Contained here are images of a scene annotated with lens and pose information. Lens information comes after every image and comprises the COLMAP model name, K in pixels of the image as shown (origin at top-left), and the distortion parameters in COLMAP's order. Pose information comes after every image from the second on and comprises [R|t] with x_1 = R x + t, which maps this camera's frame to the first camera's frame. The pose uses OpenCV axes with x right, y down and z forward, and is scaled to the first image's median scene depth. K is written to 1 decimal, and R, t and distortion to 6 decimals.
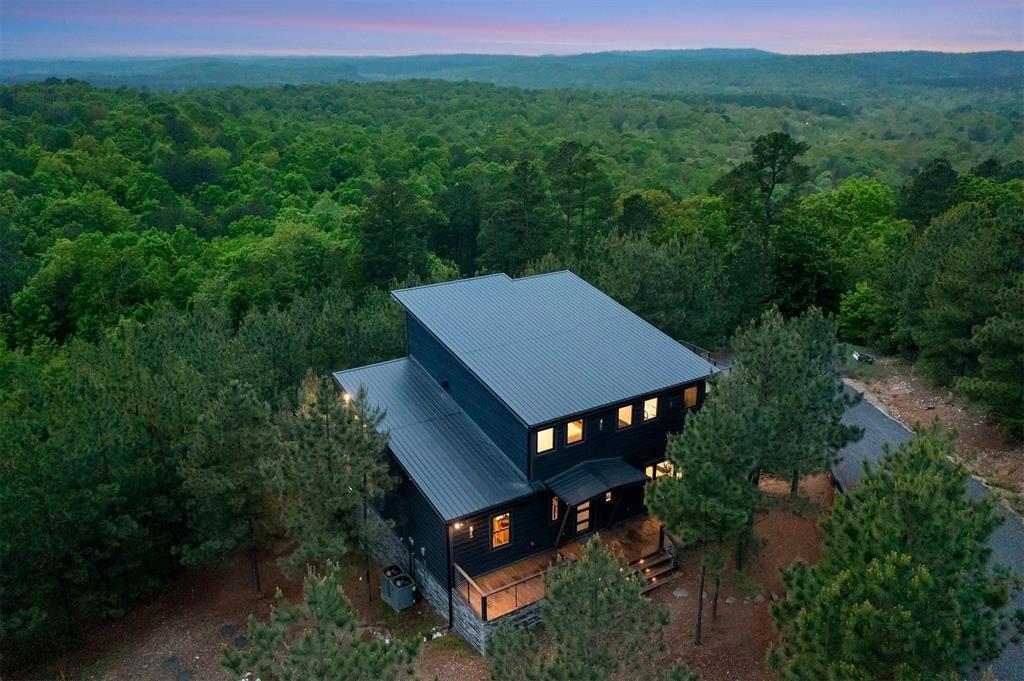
lens RADIAL K [[833.5, 0, 507.2], [0, 833.5, 340.3], [0, 0, 1]] dist [-0.003253, 0.007179]
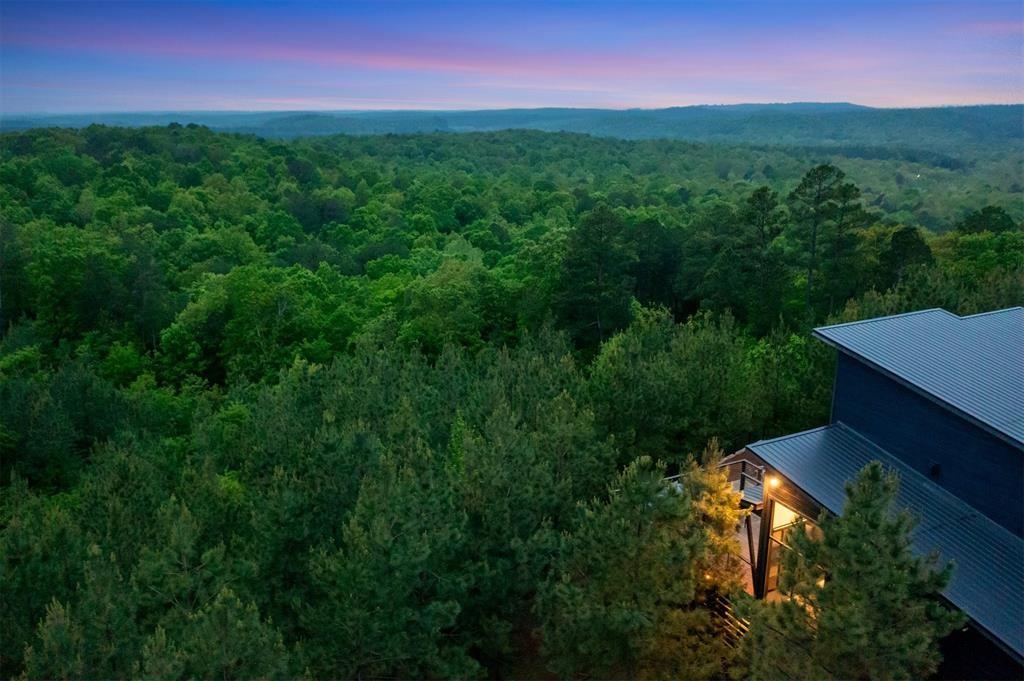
lens RADIAL K [[833.5, 0, 507.2], [0, 833.5, 340.3], [0, 0, 1]] dist [-0.003253, 0.007179]
pose [[0.995734, 0.025161, -0.088774, -0.066802], [-0.030529, 0.997753, -0.059637, 0.000082], [0.087074, 0.062093, 0.994265, 0.057653]]
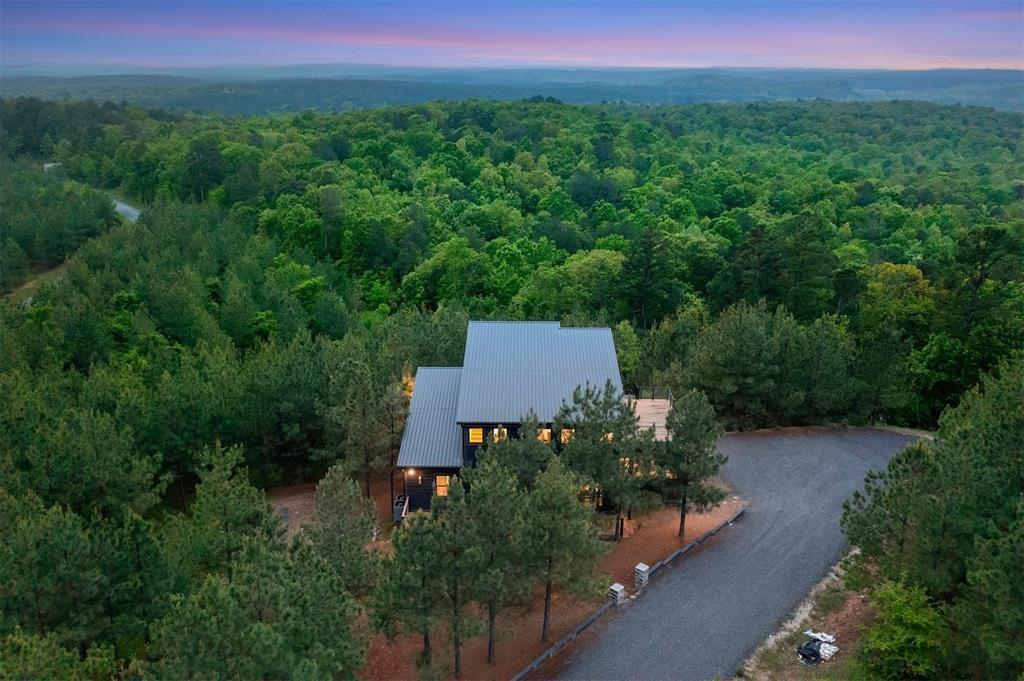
lens RADIAL K [[833.5, 0, 507.2], [0, 833.5, 340.3], [0, 0, 1]] dist [-0.003253, 0.007179]
pose [[0.844019, 0.180452, -0.505044, 0.135584], [-0.185154, 0.981838, 0.041386, -0.019971], [0.503339, 0.058580, 0.862101, -0.048917]]
